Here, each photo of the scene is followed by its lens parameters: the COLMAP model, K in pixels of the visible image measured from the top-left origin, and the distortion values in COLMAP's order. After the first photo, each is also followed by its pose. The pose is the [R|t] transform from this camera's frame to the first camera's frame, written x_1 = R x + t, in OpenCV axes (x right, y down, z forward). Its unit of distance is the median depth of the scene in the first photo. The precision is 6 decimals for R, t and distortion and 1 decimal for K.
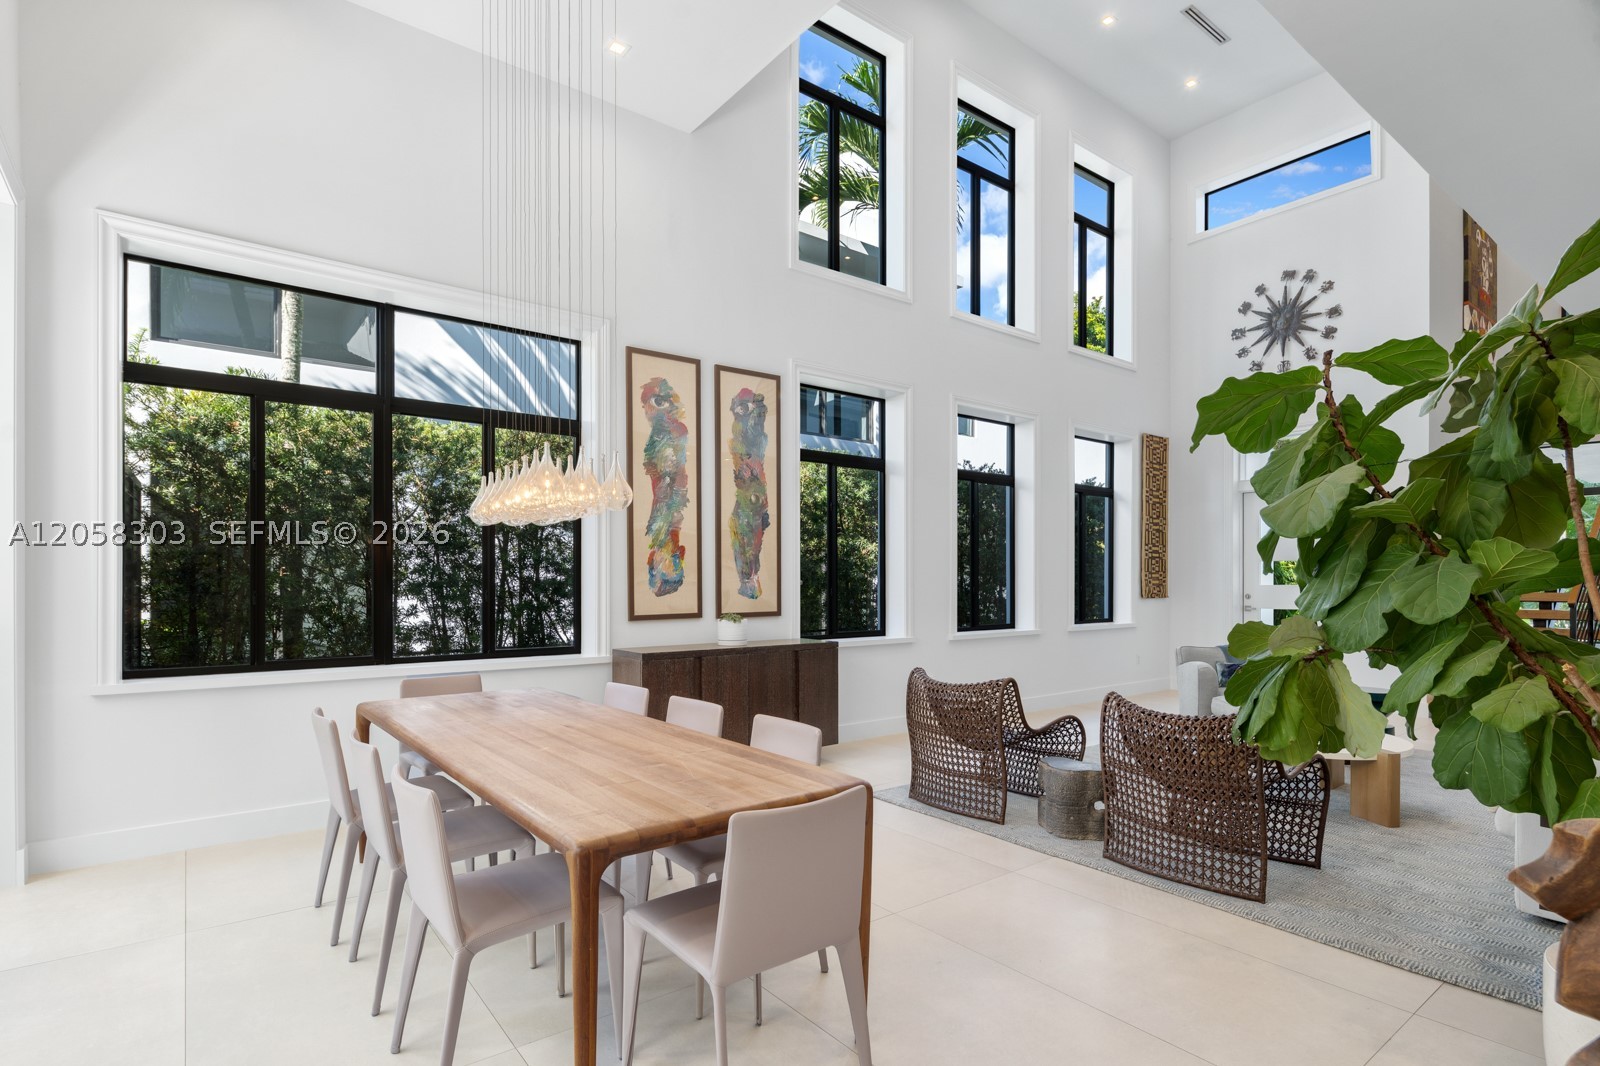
lens RADIAL K [[791.6, 0, 805.4], [0, 791.6, 578.9], [0, 0, 1]] dist [0.006415, -0.000919]
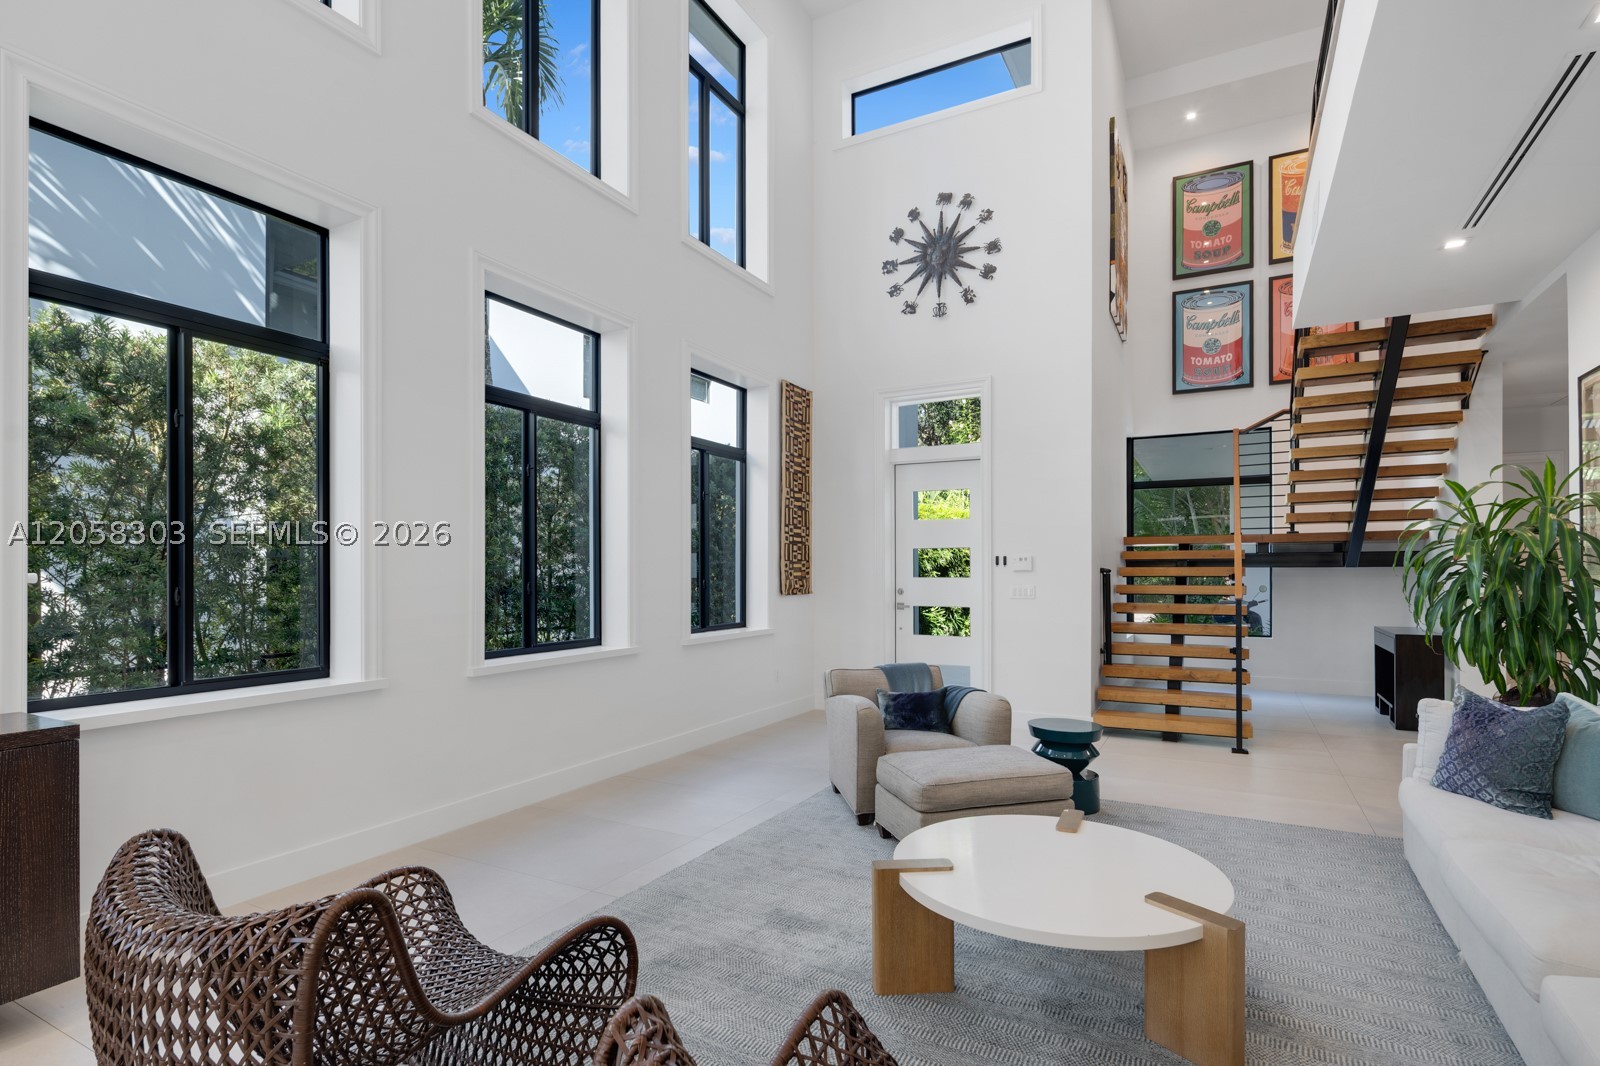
lens RADIAL K [[791.6, 0, 798.0], [0, 791.6, 570.1], [0, 0, 1]] dist [0.006415, -0.000919]
pose [[0.915445, -0.002468, 0.402435, 0.141845], [0.002576, 0.999997, 0.000272, -0.000058], [-0.402435, 0.000788, 0.915448, 0.315996]]
